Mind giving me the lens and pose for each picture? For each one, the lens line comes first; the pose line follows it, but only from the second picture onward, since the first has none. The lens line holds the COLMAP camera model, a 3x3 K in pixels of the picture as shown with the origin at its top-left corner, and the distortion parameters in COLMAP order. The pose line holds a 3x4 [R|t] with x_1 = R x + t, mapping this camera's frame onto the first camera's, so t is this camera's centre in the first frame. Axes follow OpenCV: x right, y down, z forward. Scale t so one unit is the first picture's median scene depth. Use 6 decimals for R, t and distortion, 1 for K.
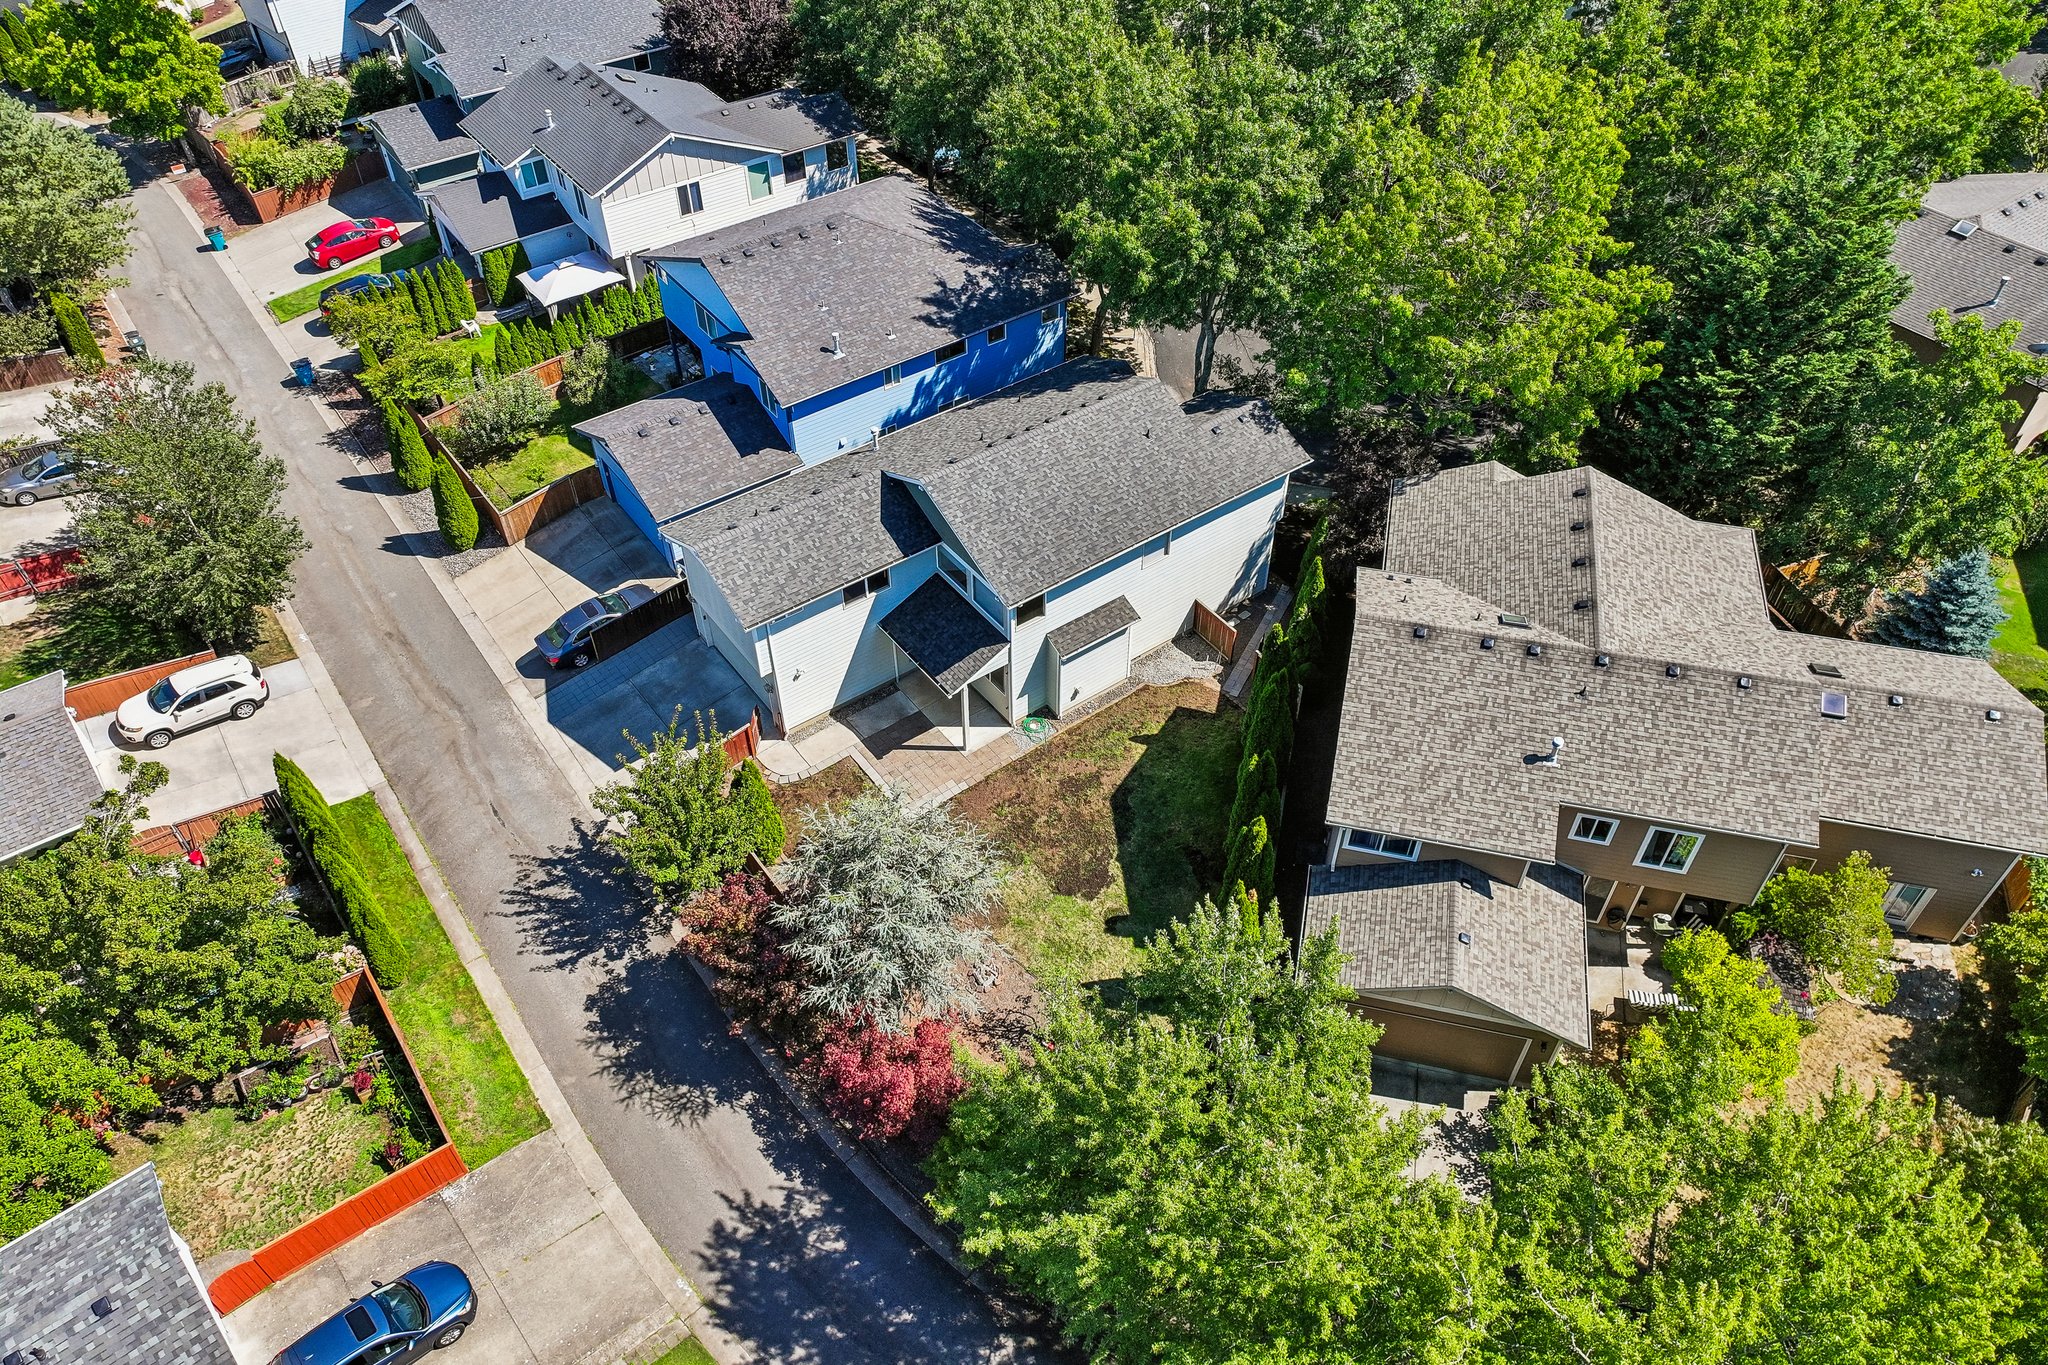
lens RADIAL K [[1442.4, 0, 1027.9], [0, 1442.4, 672.0], [0, 0, 1]] dist [-0.002088, 0.017734]
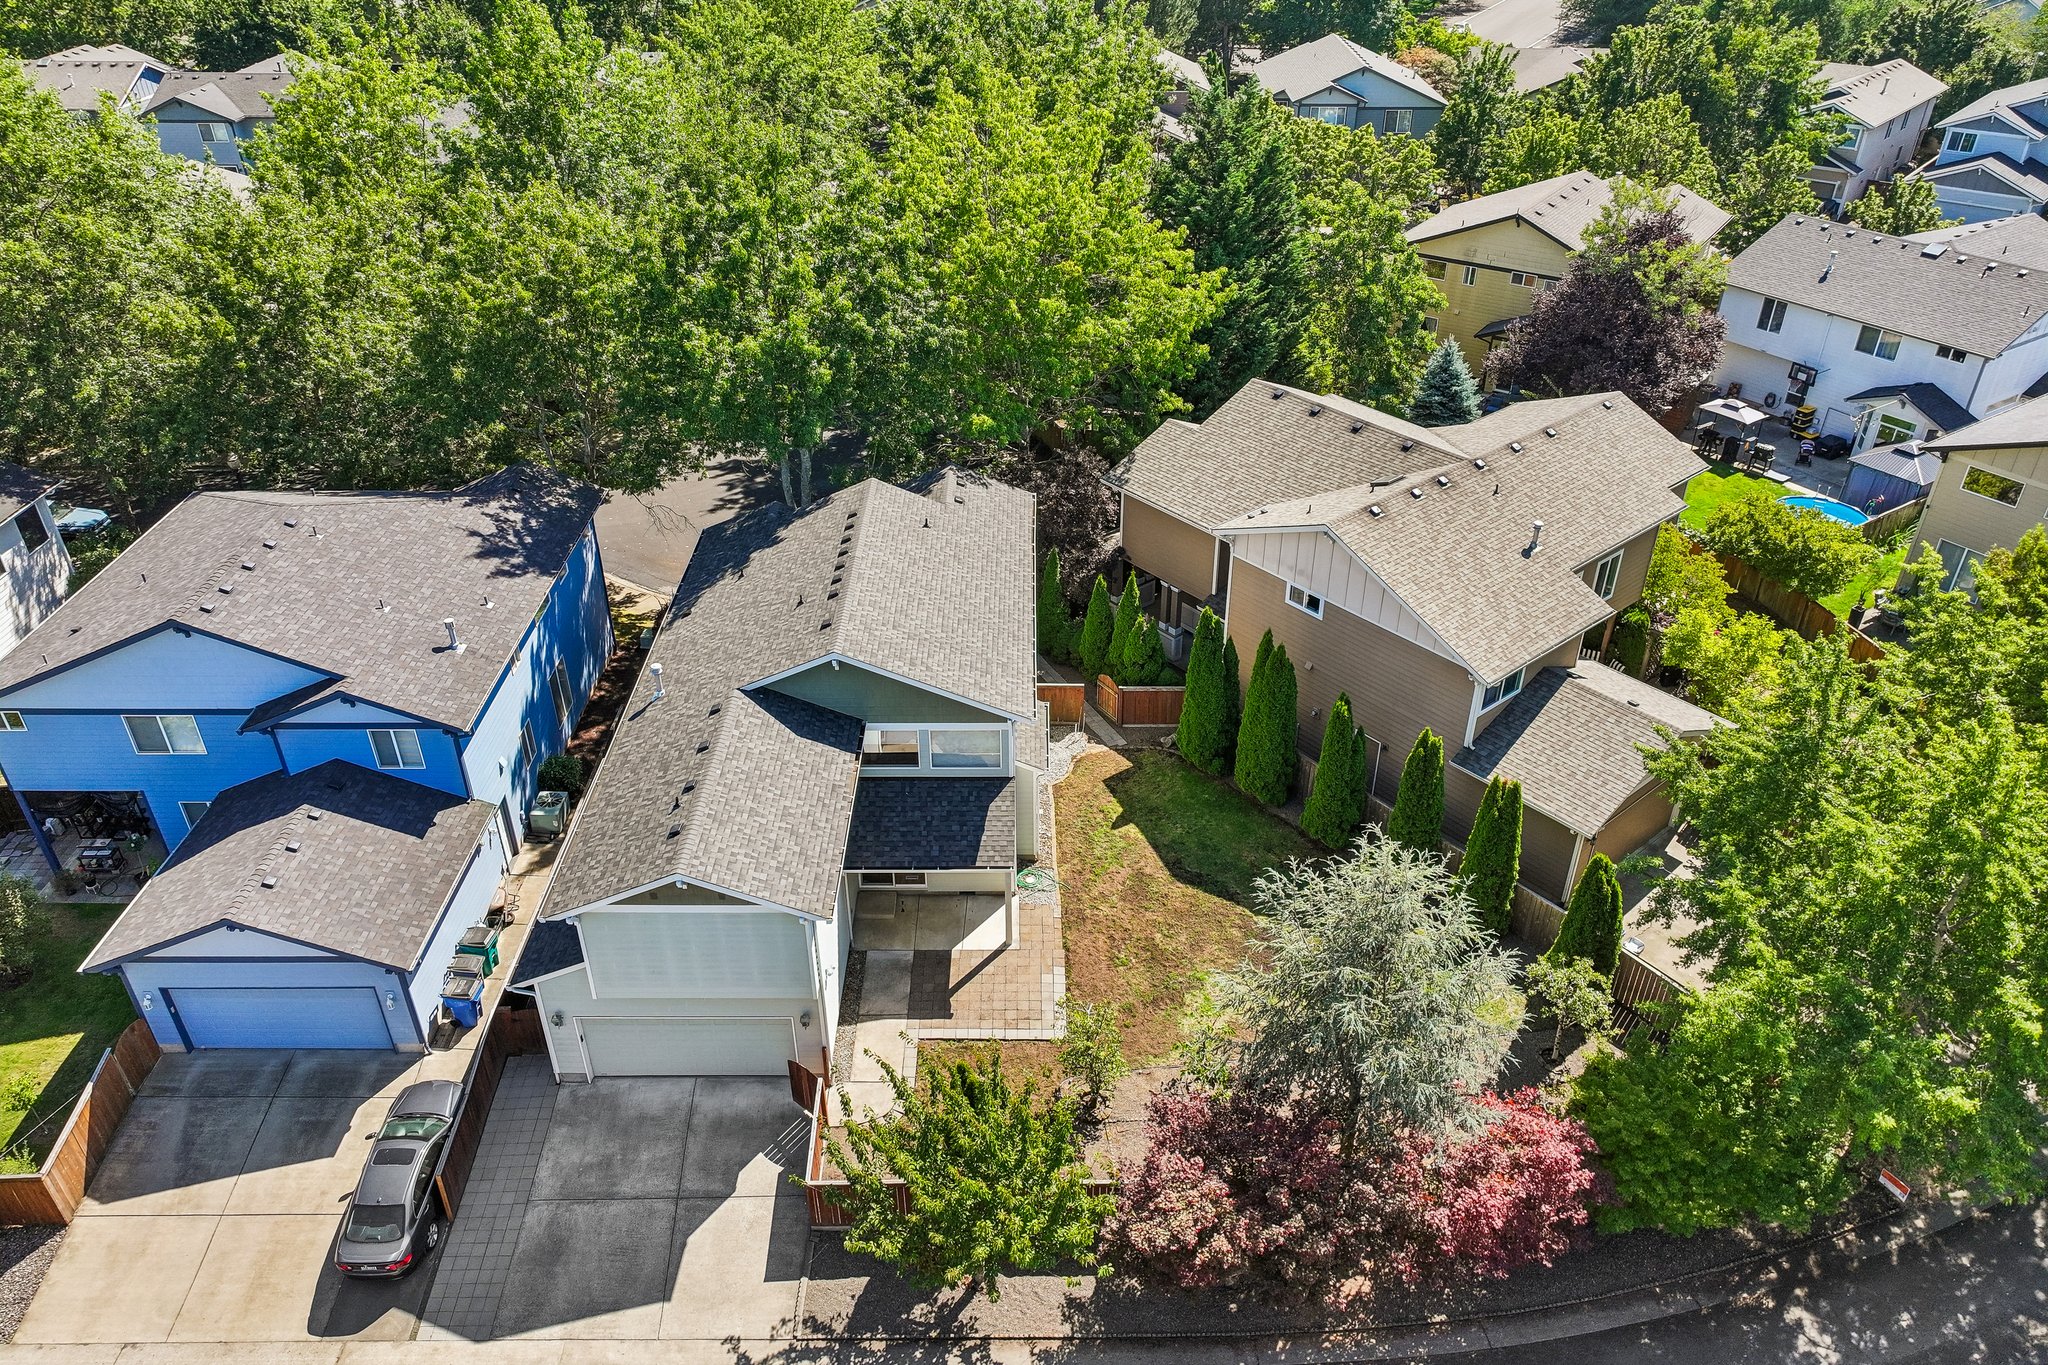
lens RADIAL K [[1442.4, 0, 1023.8], [0, 1442.4, 676.1], [0, 0, 1]] dist [-0.002088, 0.017734]
pose [[0.596152, -0.433551, 0.675749, -0.507563], [0.563742, 0.825324, 0.032178, -0.086771], [-0.571662, 0.361765, 0.736430, 0.375671]]
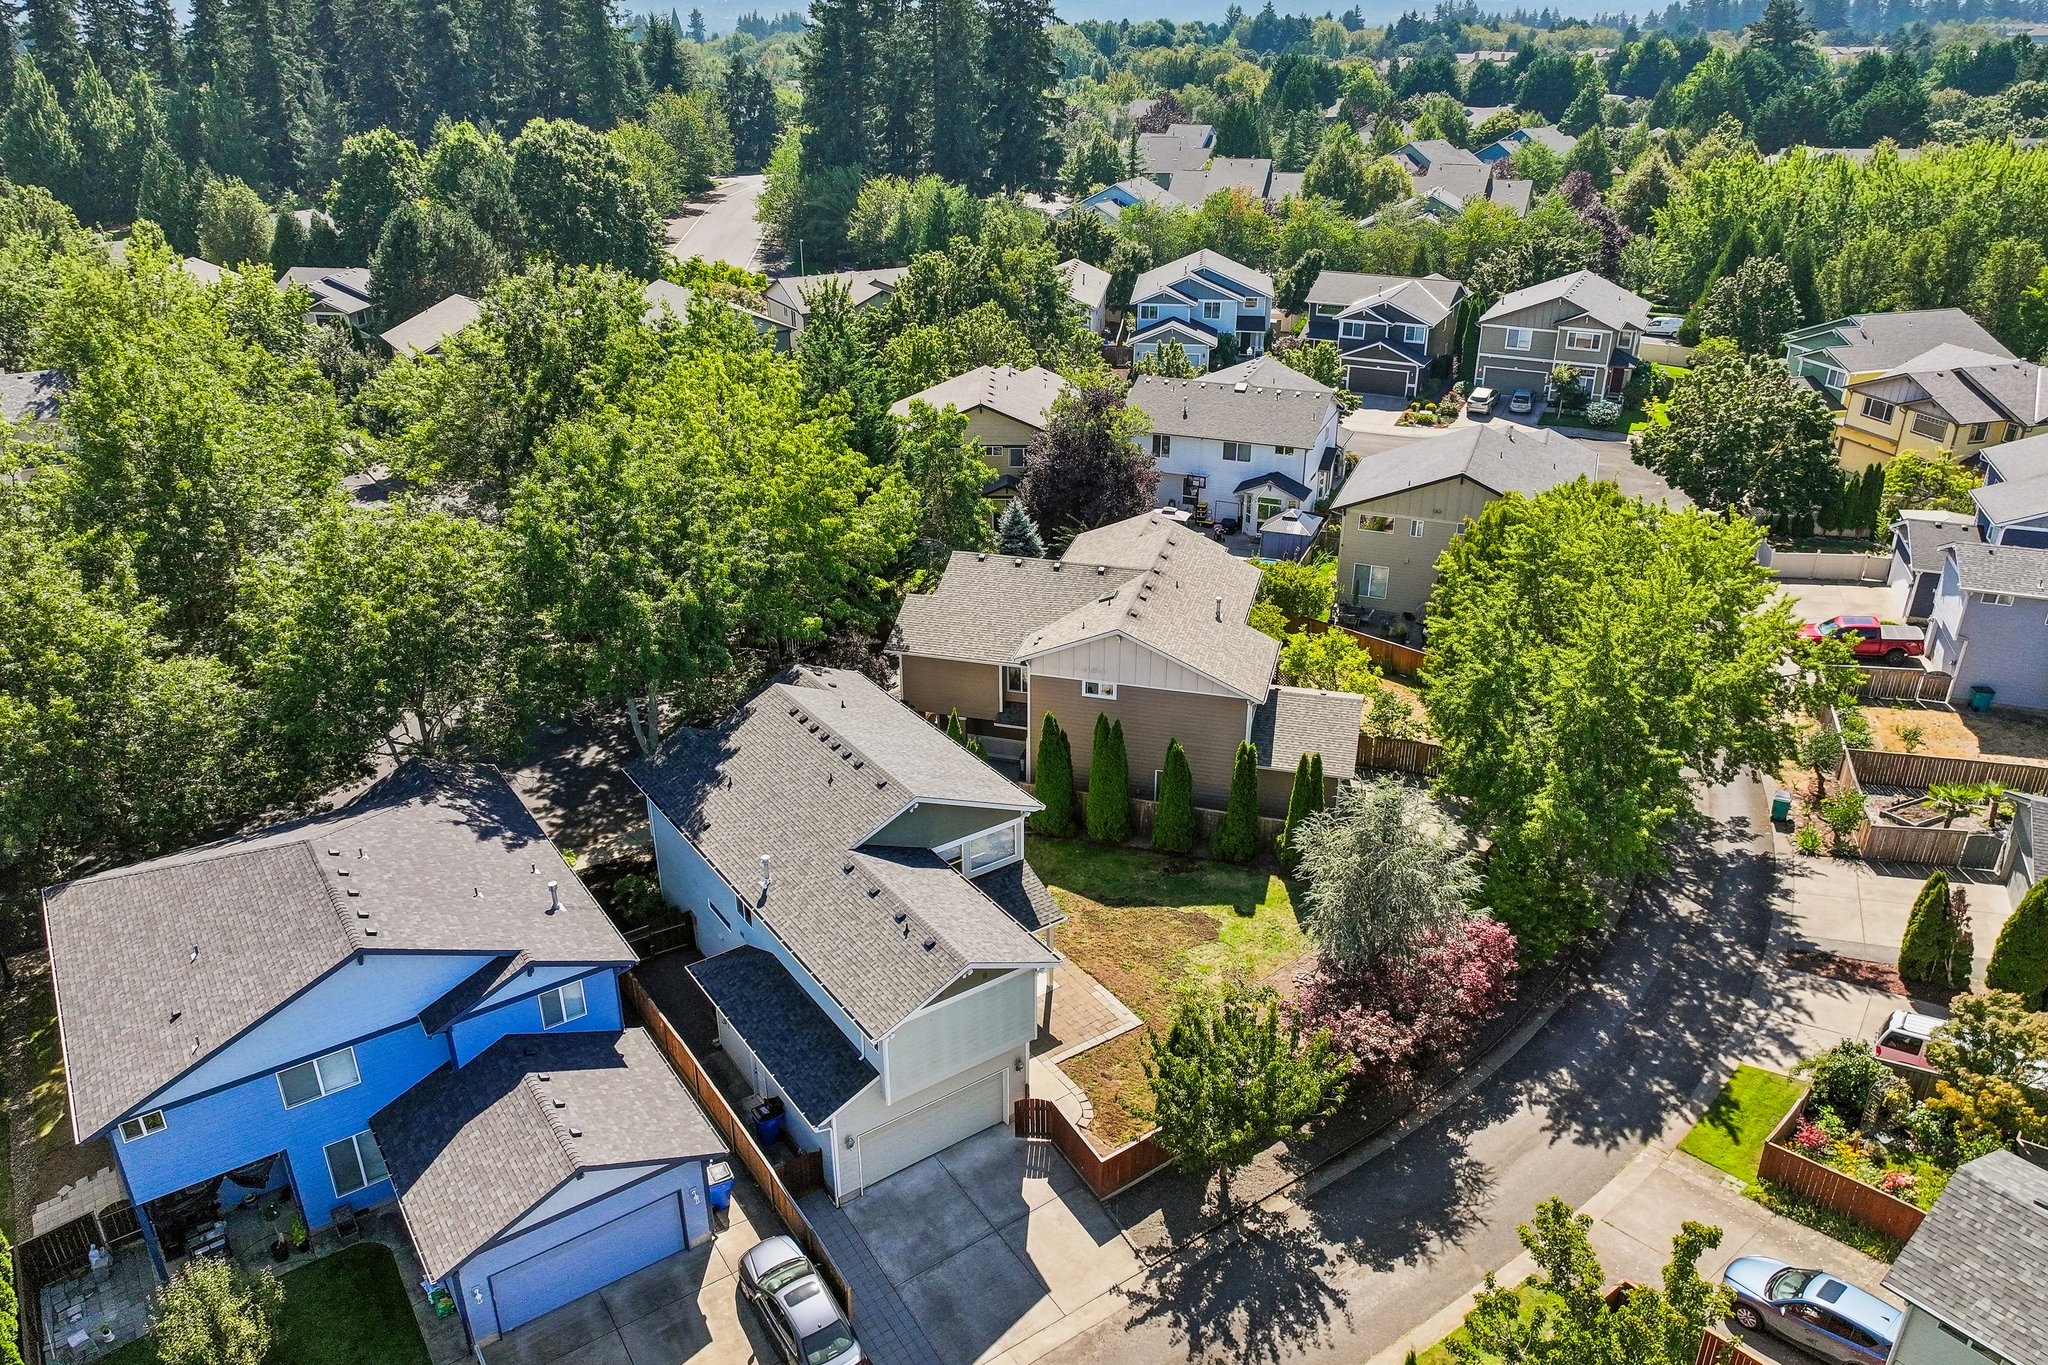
lens RADIAL K [[1442.4, 0, 1022.6], [0, 1442.4, 686.3], [0, 0, 1]] dist [-0.002088, 0.017734]
pose [[0.029725, -0.430936, 0.901893, -0.875110], [0.699823, 0.653220, 0.289052, -0.393796], [-0.713698, 0.622573, 0.320996, 0.566766]]
